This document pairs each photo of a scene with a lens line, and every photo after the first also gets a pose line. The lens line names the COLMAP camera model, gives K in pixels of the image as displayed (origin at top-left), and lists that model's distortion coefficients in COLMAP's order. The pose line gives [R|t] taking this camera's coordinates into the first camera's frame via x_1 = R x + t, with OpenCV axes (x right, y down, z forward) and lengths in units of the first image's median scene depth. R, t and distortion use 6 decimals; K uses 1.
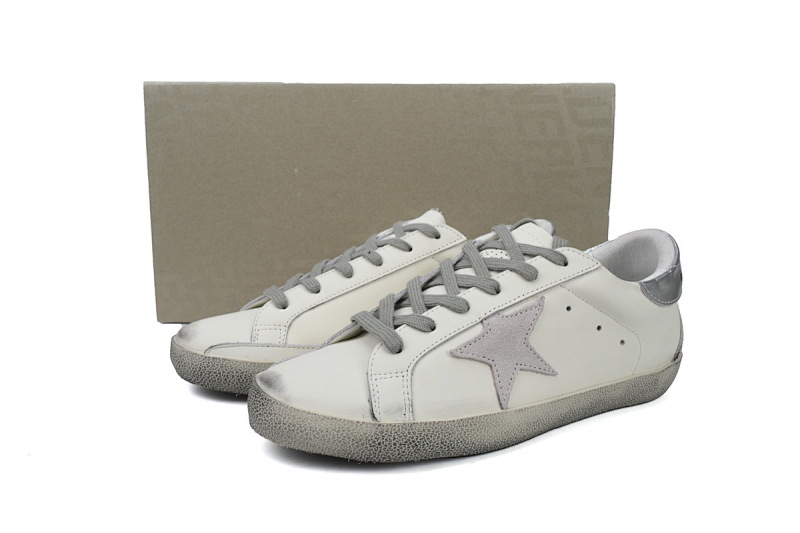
lens RADIAL K [[640.2, 0, 400.0], [0, 640.2, 266.5], [0, 0, 1]] dist [-0.002093, 0.000385]
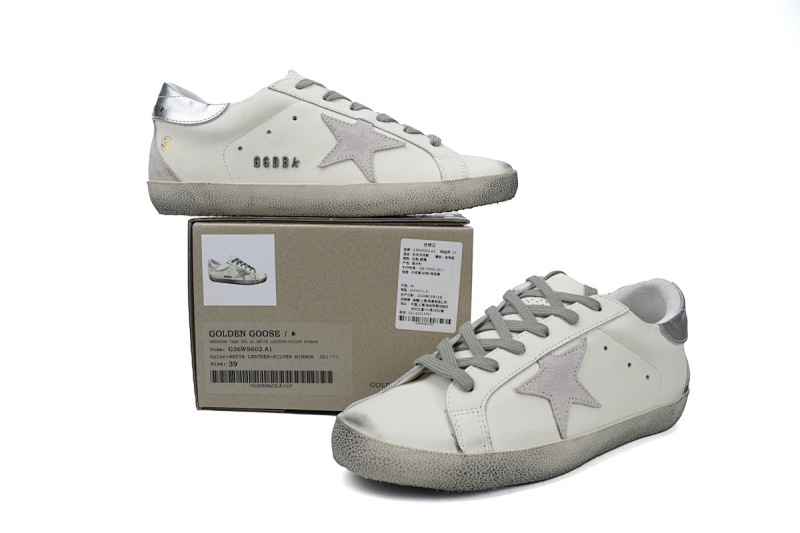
lens RADIAL K [[640.2, 0, 400.0], [0, 640.2, 266.5], [0, 0, 1]] dist [-0.002093, 0.000385]
pose [[0.993417, -0.009062, 0.114200, -0.244495], [0.018094, 0.996765, -0.078305, 0.003296], [-0.113121, 0.079856, 0.990367, -0.107577]]
